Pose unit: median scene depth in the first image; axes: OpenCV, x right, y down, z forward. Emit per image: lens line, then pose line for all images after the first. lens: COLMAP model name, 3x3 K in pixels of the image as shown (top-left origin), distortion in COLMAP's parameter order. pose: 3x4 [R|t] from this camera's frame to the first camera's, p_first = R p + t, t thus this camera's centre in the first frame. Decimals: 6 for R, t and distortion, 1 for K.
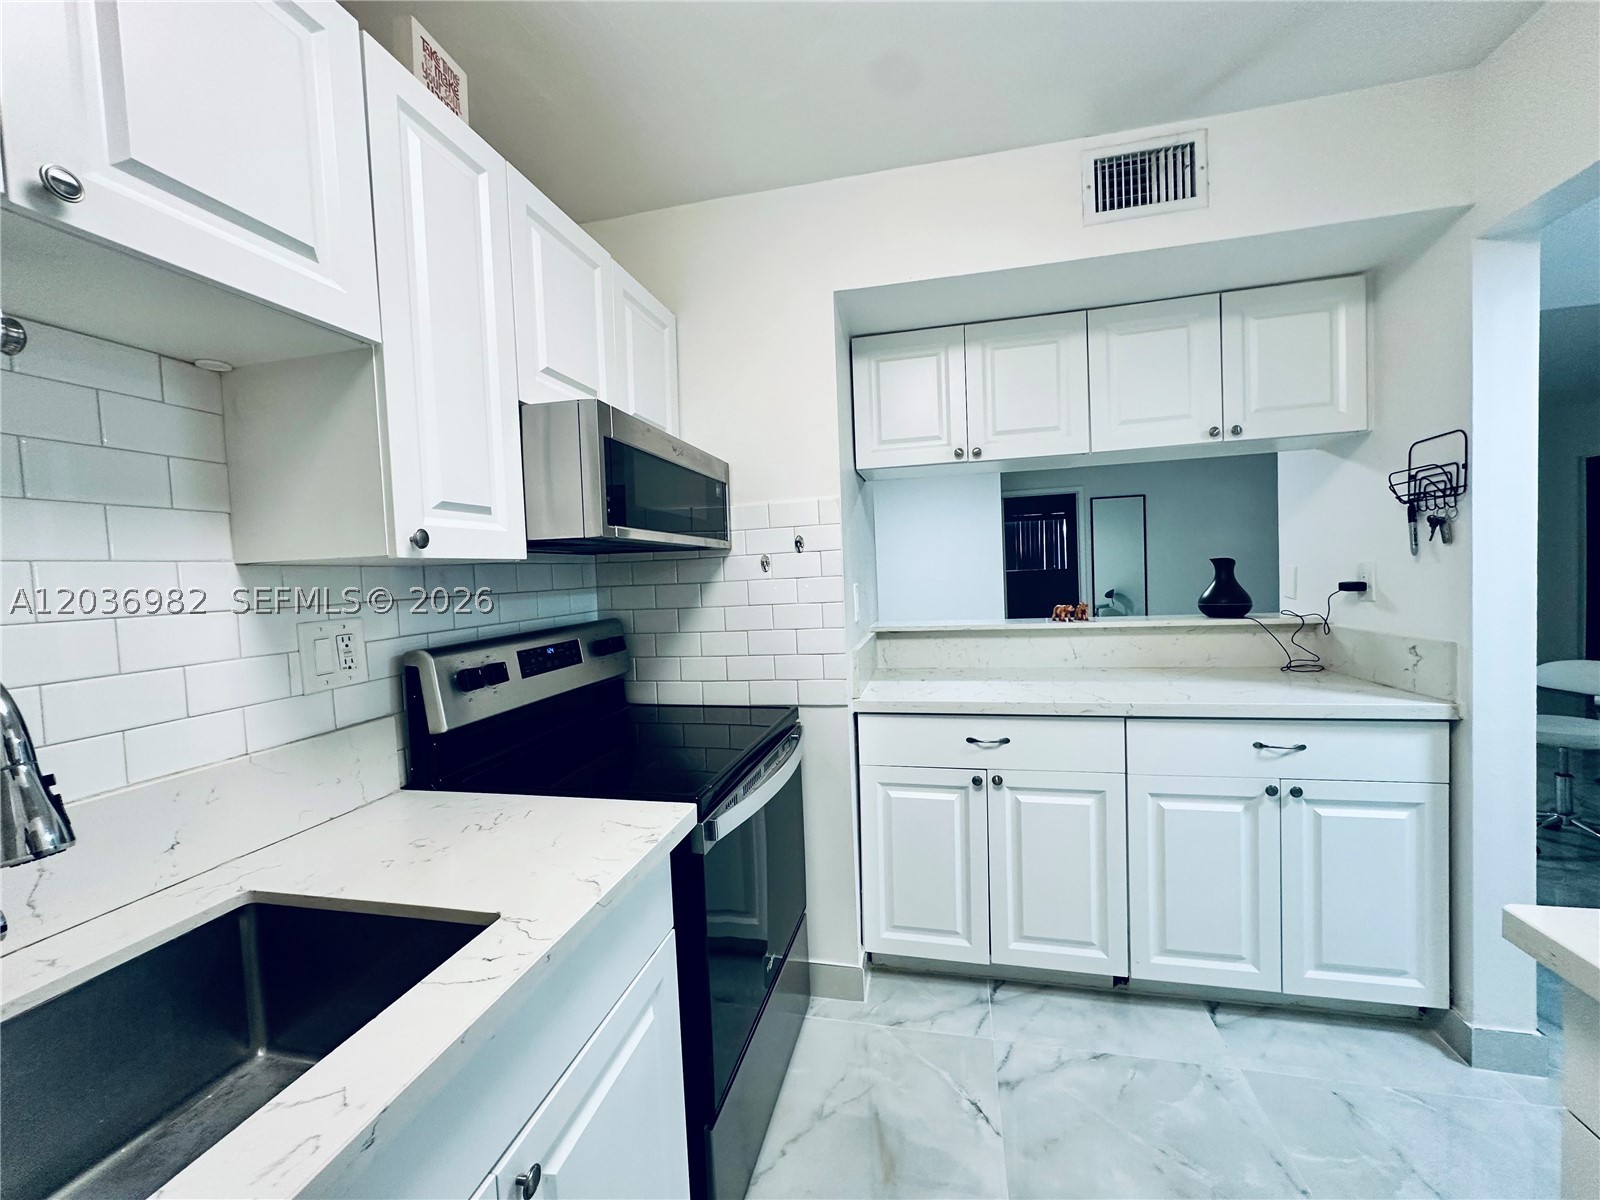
lens RADIAL K [[632.5, 0, 804.4], [0, 632.5, 600.1], [0, 0, 1]] dist [-0.001705, -0.000072]
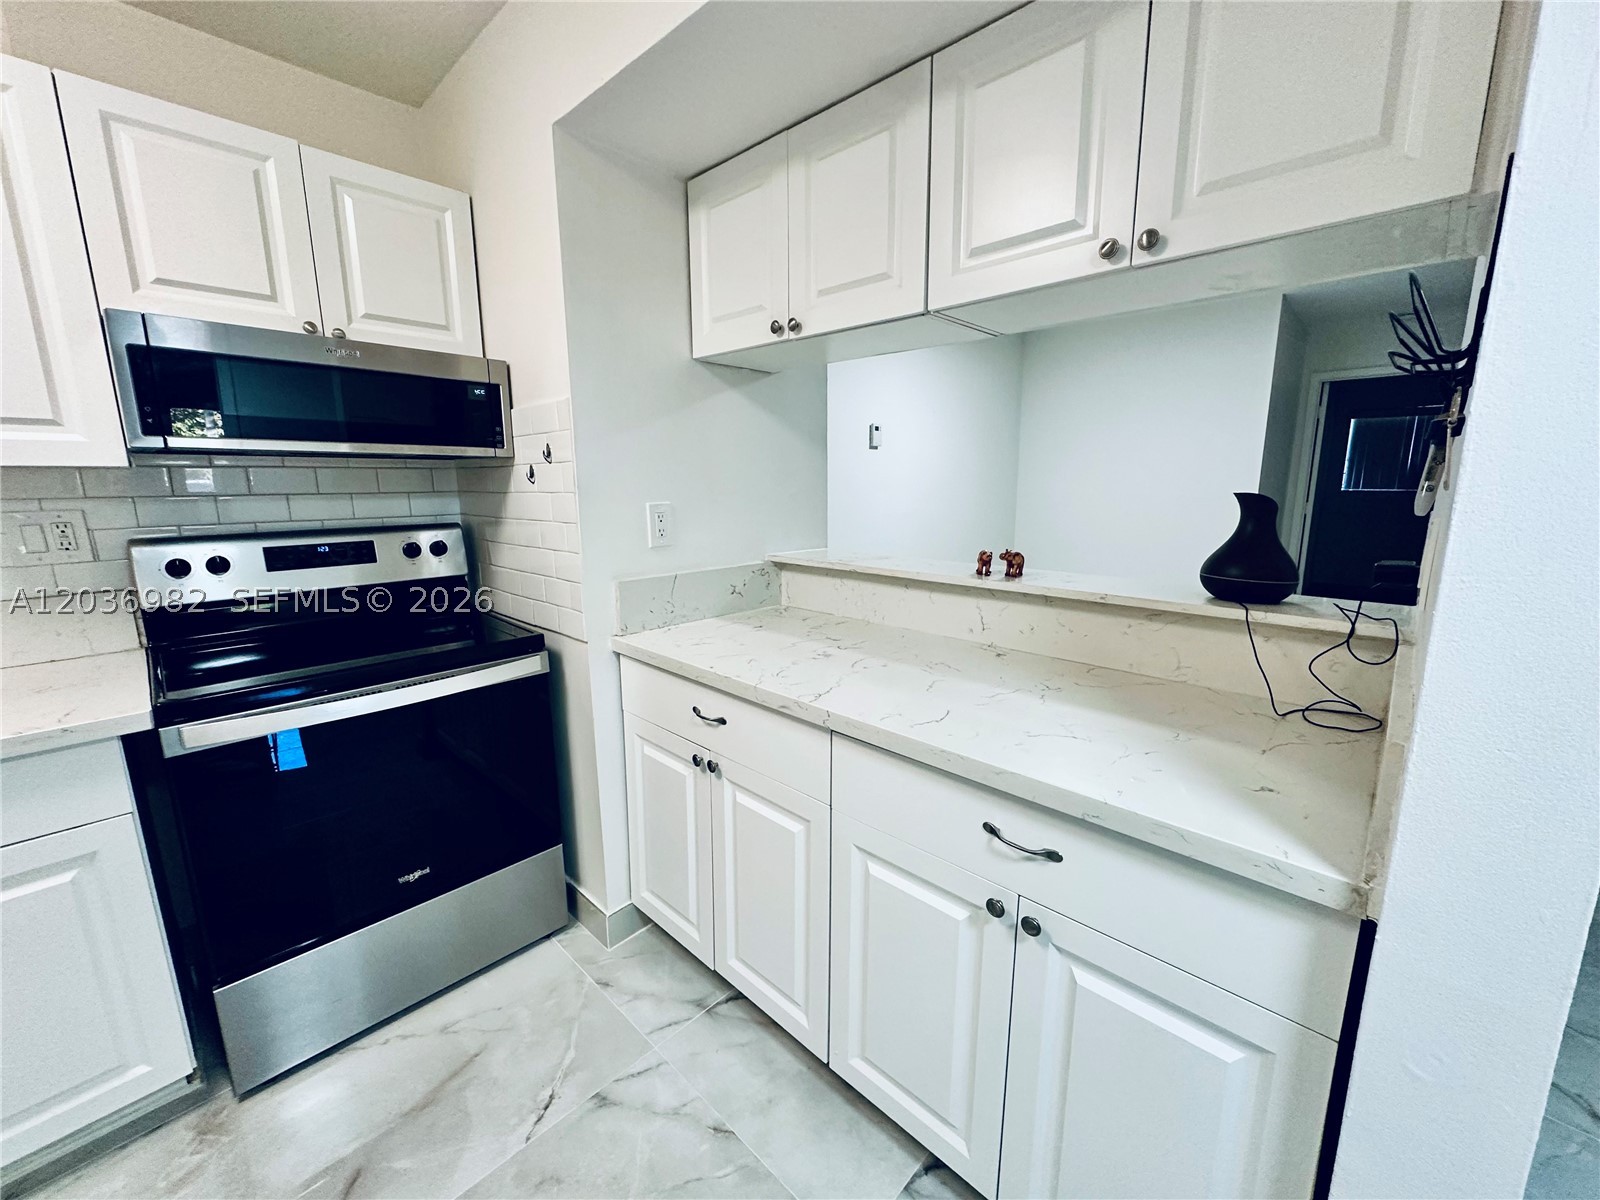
lens RADIAL K [[636.2, 0, 801.8], [0, 636.2, 600.3], [0, 0, 1]] dist [-0.000211, 0.000035]
pose [[0.859674, 0.134156, -0.492912, 0.828989], [-0.055723, 0.983769, 0.170566, -0.064301], [0.507794, -0.119165, 0.853197, 0.442284]]
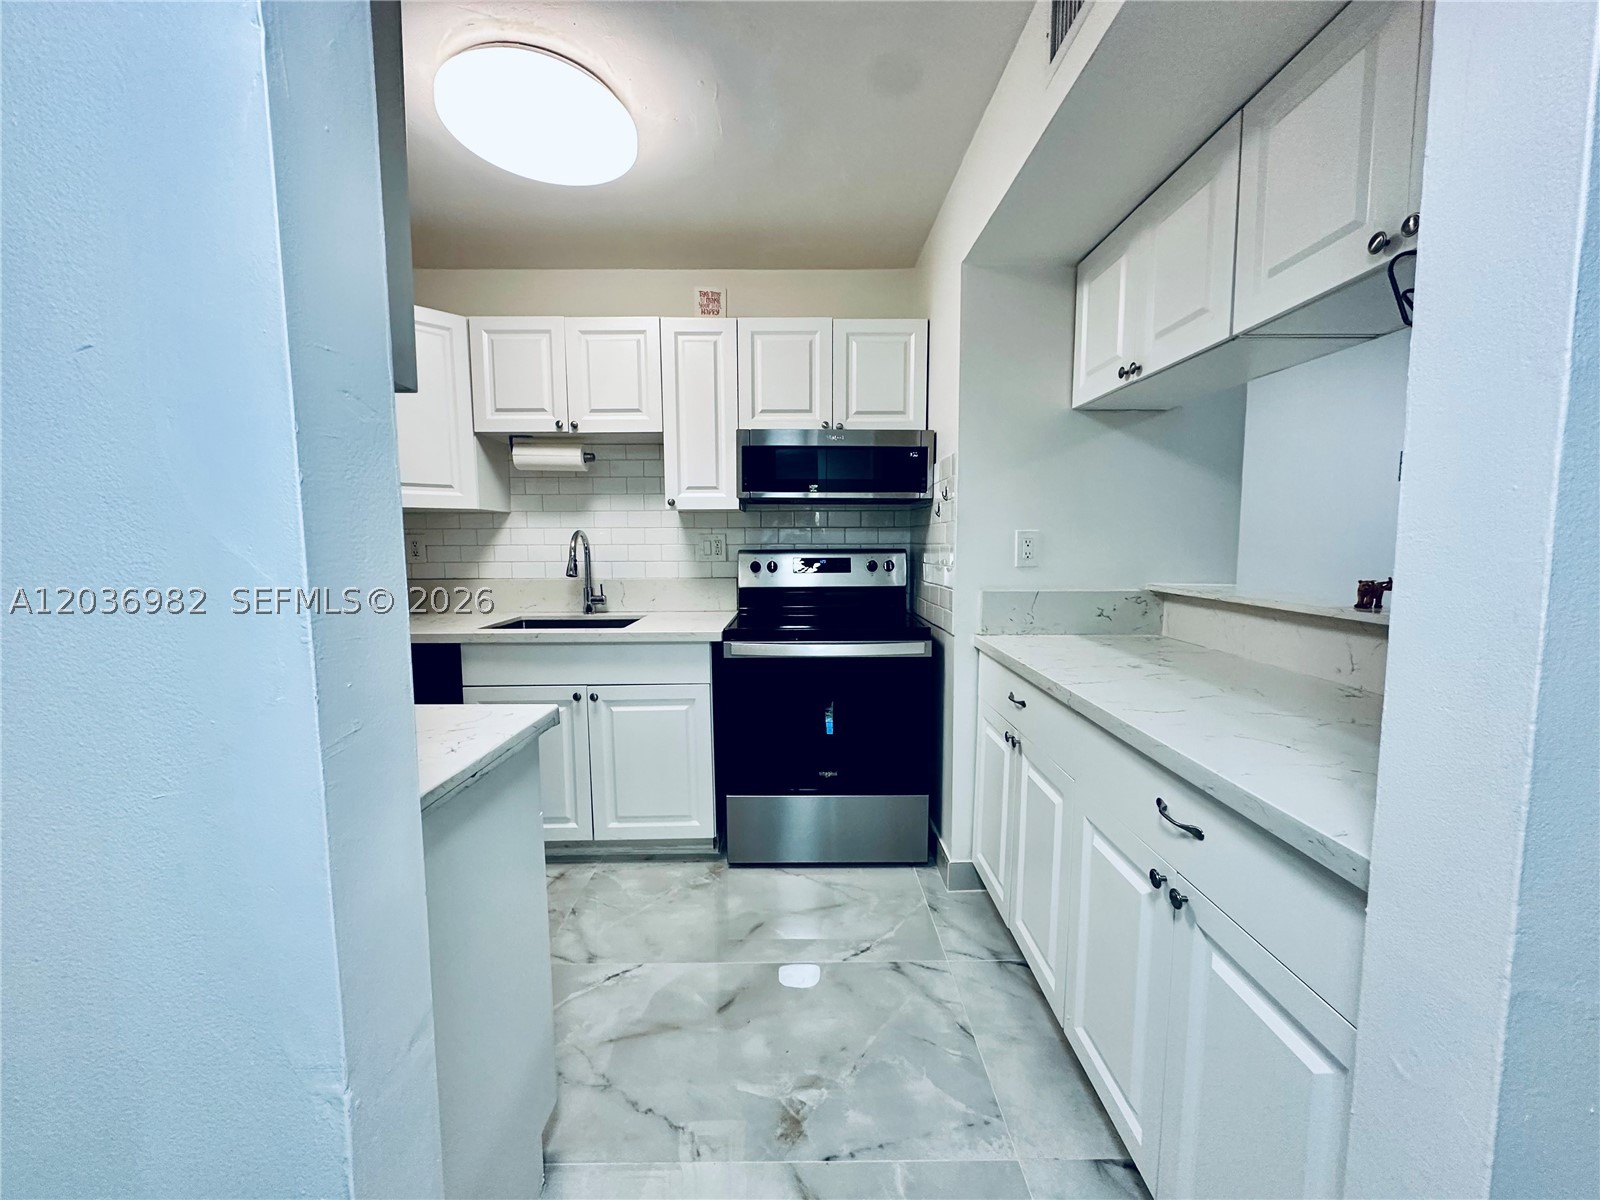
lens RADIAL K [[636.2, 0, 801.8], [0, 636.2, 600.3], [0, 0, 1]] dist [-0.000211, 0.000035]
pose [[0.232520, 0.134694, -0.963220, 1.212082], [-0.050892, 0.990692, 0.126251, -0.030110], [0.971259, 0.019664, 0.237210, 0.504281]]
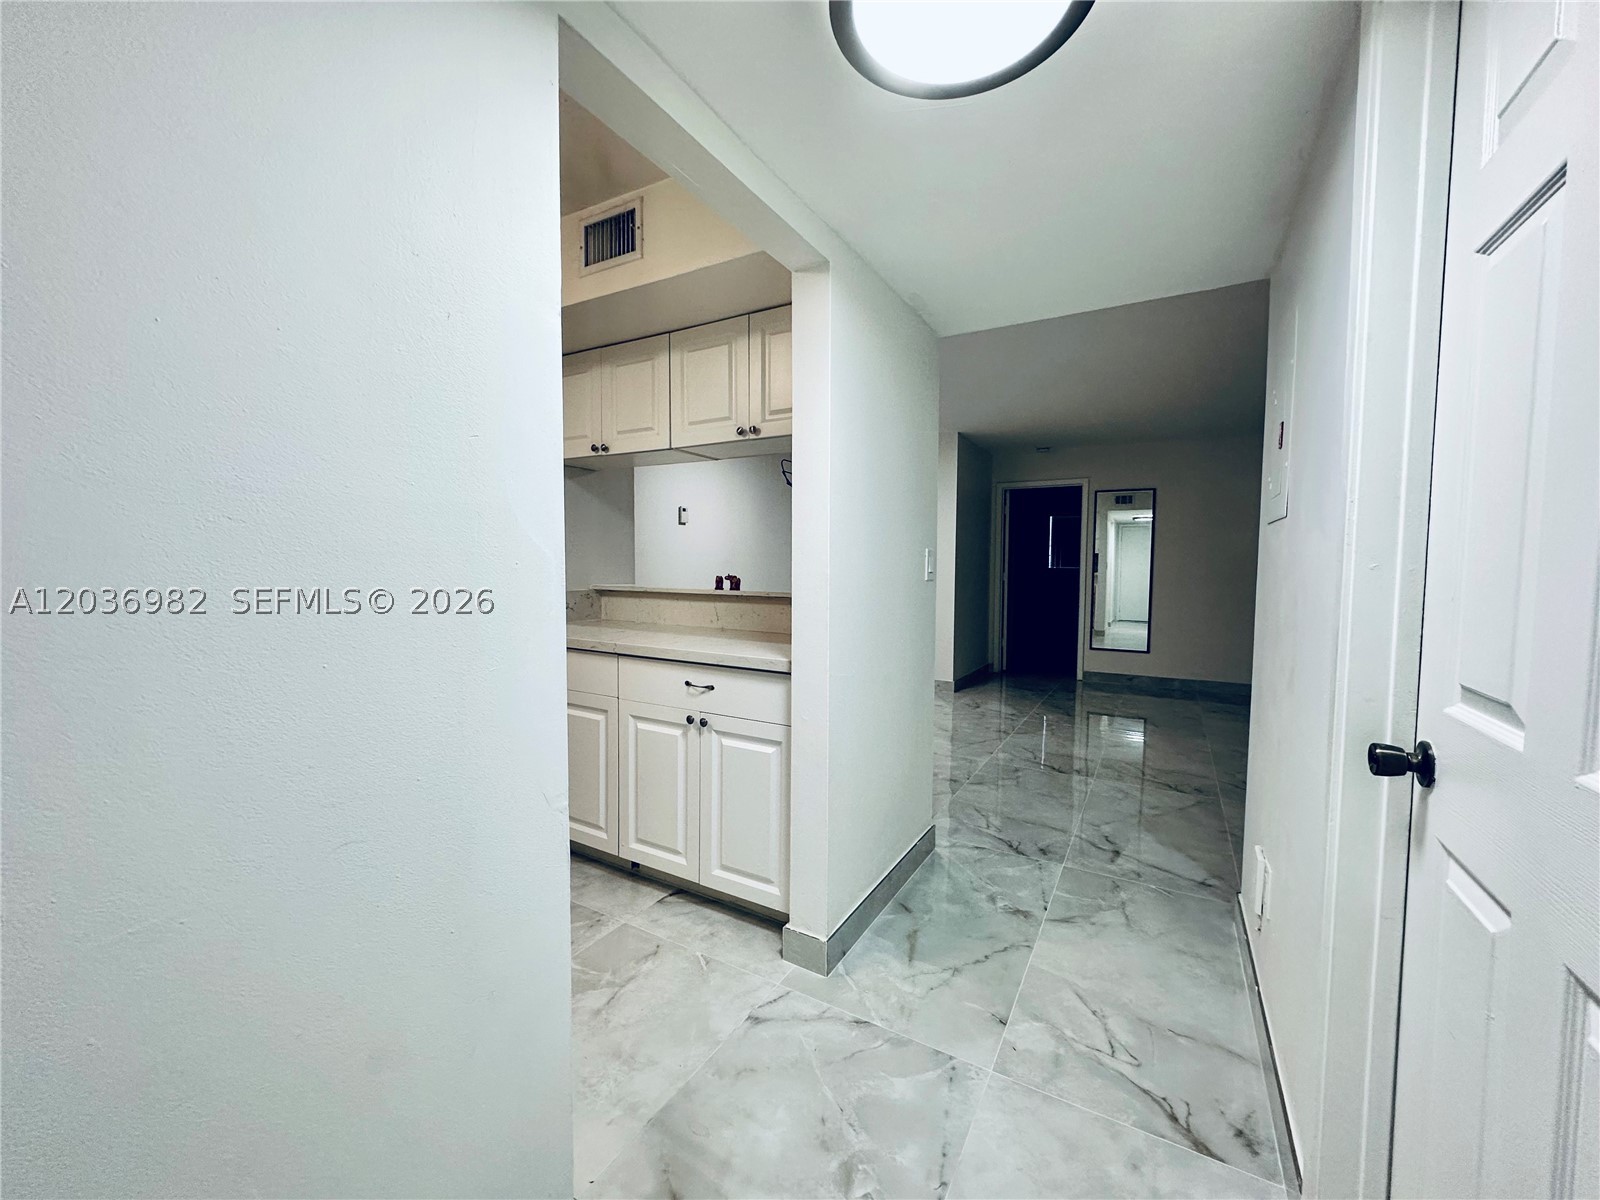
lens RADIAL K [[636.2, 0, 801.8], [0, 636.2, 600.3], [0, 0, 1]] dist [-0.000211, 0.000035]
pose [[0.954410, 0.069116, -0.290388, 1.289705], [-0.064073, 0.997584, 0.026851, 0.016456], [0.291542, -0.007021, 0.956532, -0.141312]]
